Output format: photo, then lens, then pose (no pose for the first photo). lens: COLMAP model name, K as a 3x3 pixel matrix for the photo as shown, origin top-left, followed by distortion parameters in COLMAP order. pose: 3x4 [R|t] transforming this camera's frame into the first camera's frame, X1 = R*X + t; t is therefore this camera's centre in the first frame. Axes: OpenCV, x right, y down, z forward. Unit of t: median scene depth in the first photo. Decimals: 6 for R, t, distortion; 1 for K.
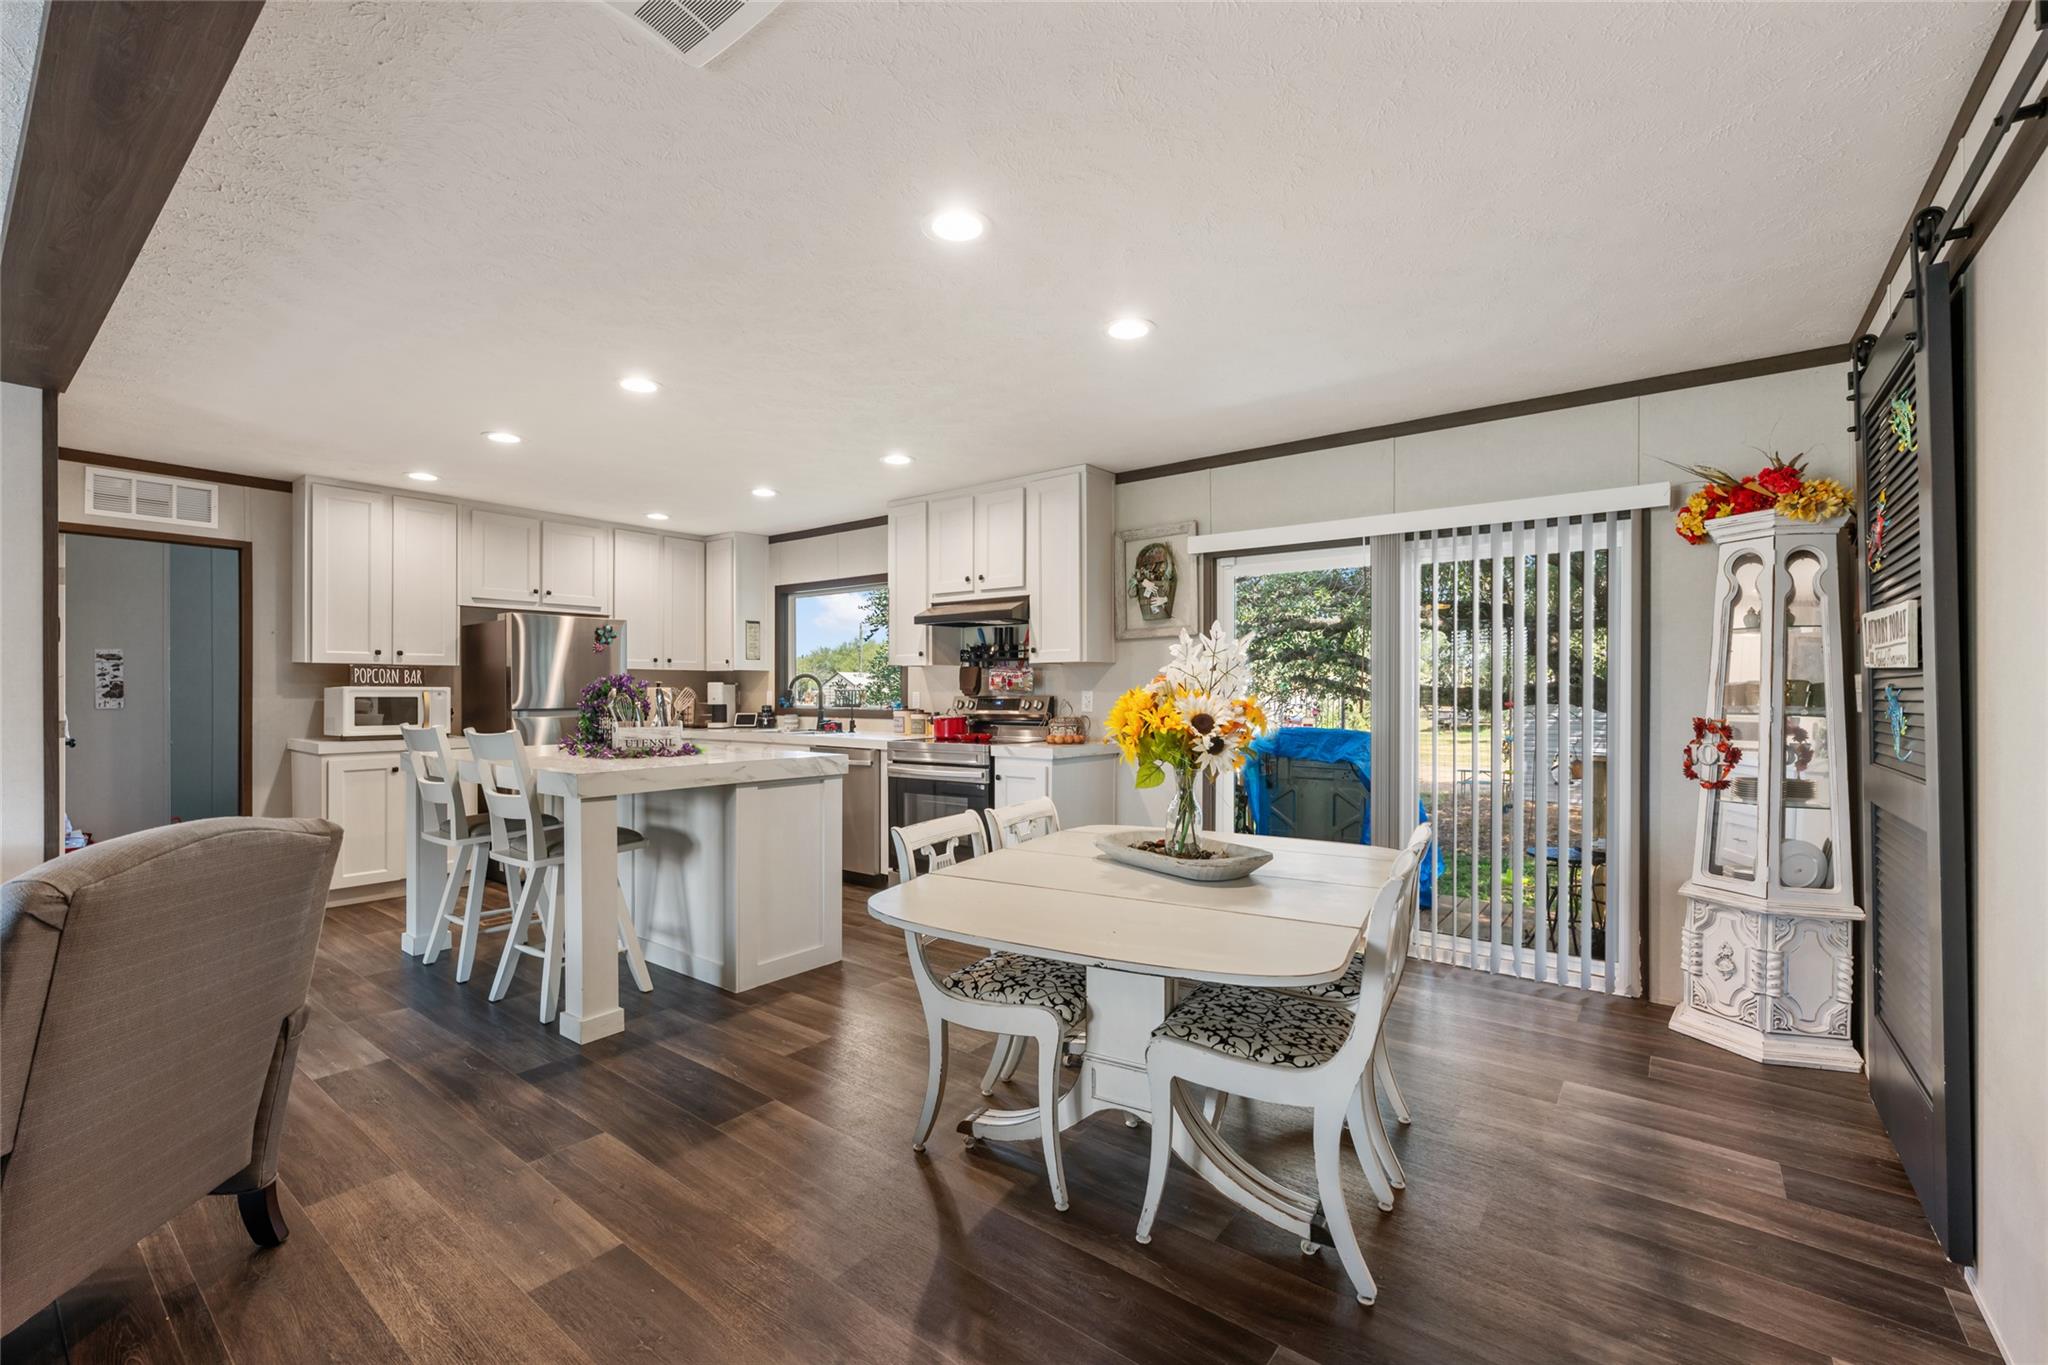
lens RADIAL K [[856.0, 0, 1024.0], [0, 856.0, 682.5], [0, 0, 1]] dist [-0.001332, -0.000006]
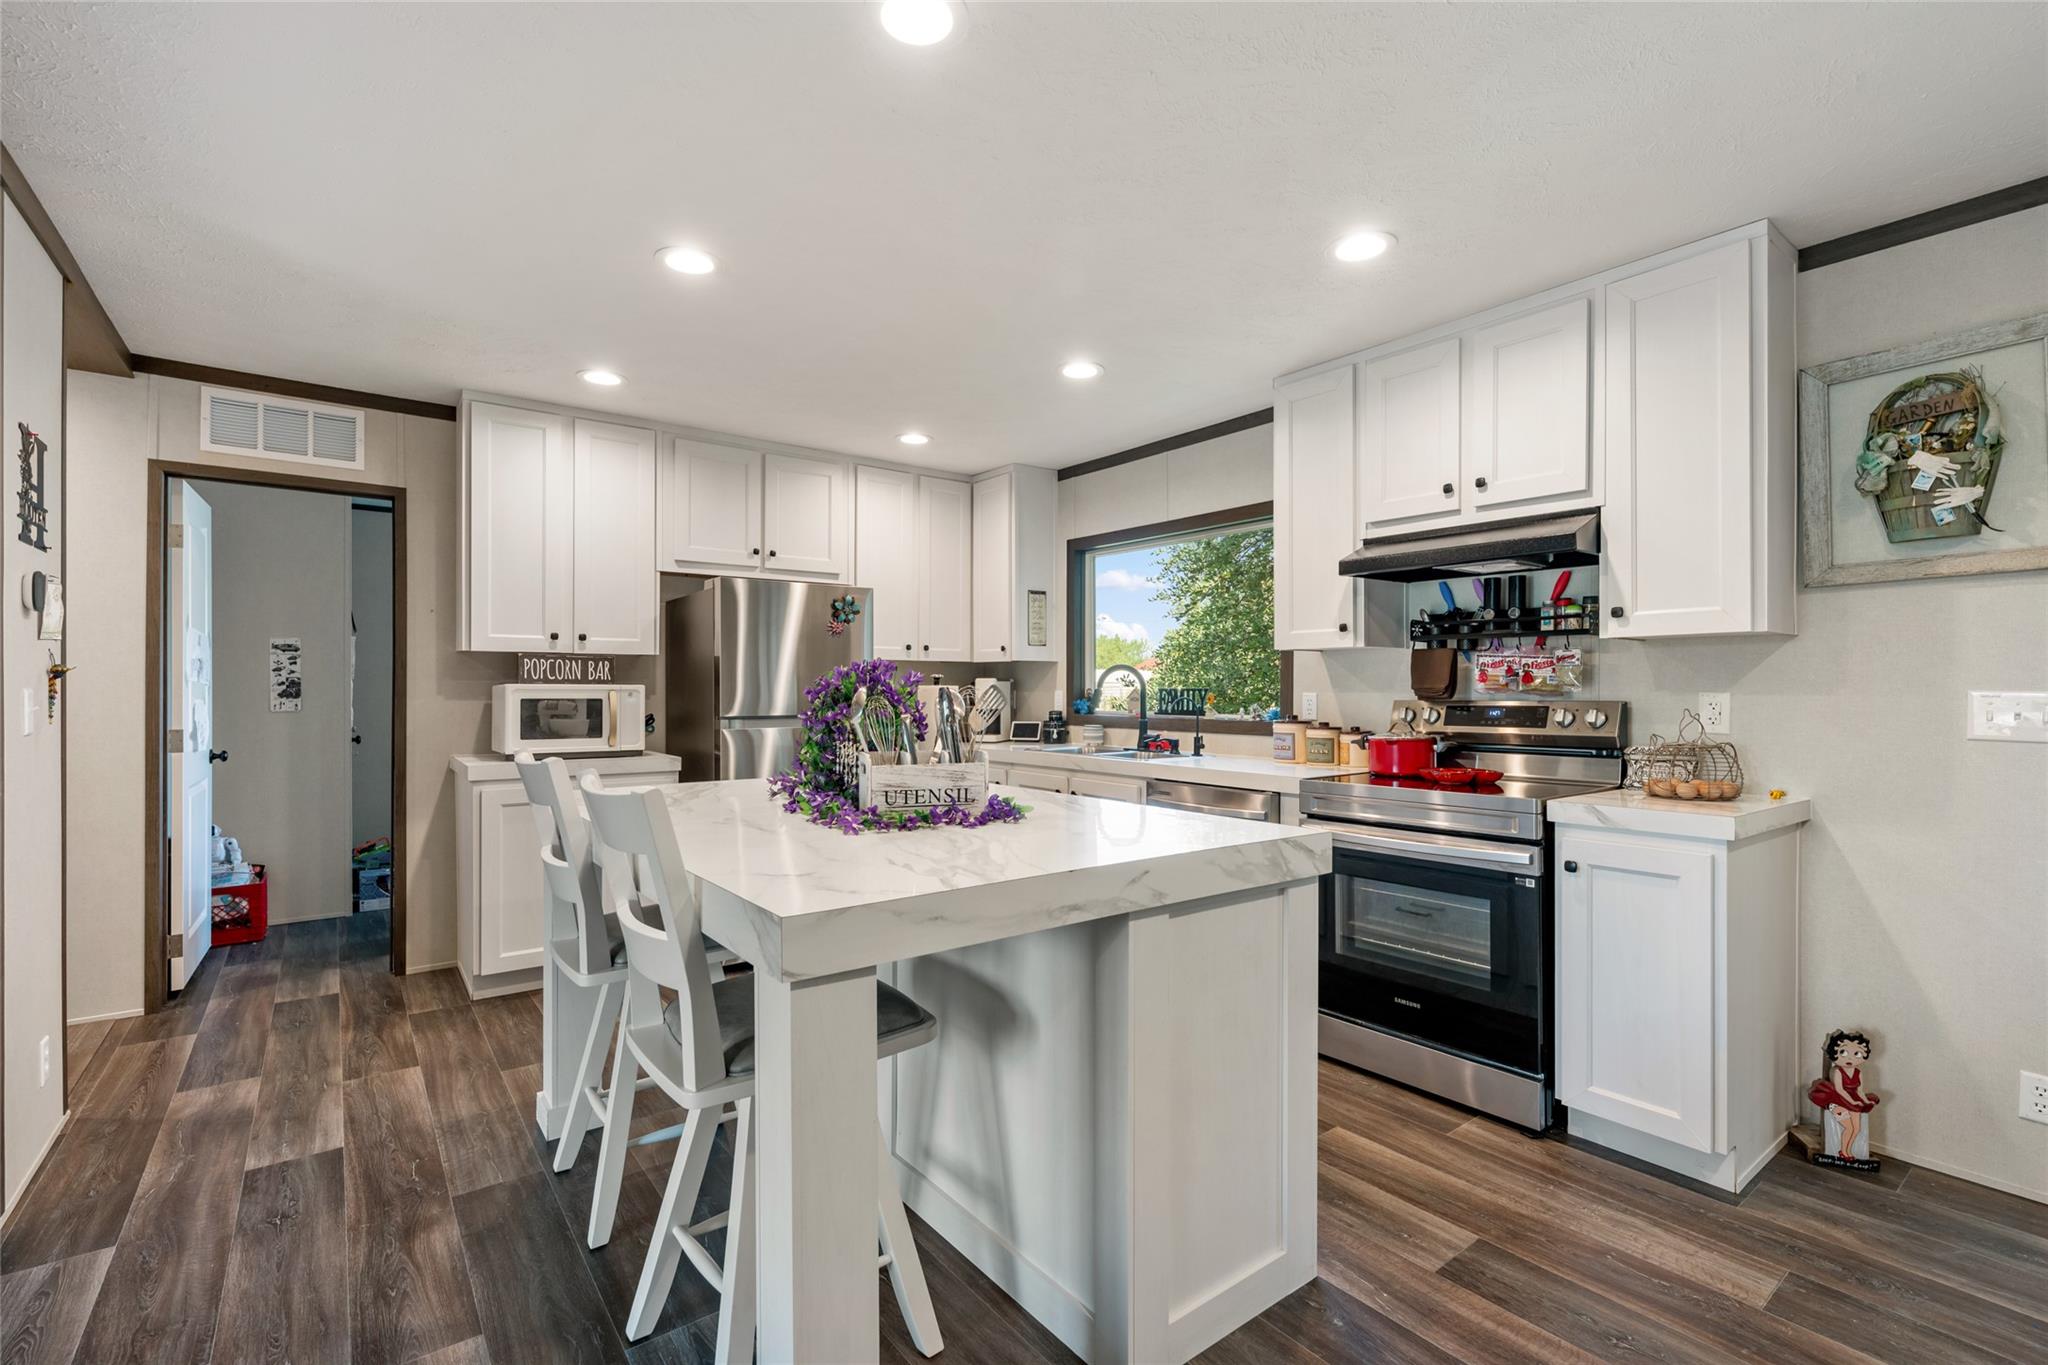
lens RADIAL K [[916.6, 0, 1024.0], [0, 916.6, 682.5], [0, 0, 1]] dist [0.001299, -0.000138]
pose [[0.966140, -0.000605, -0.258016, -0.175921], [0.001281, 0.999996, 0.002451, 0.002058], [0.258013, -0.002699, 0.966138, 0.356637]]
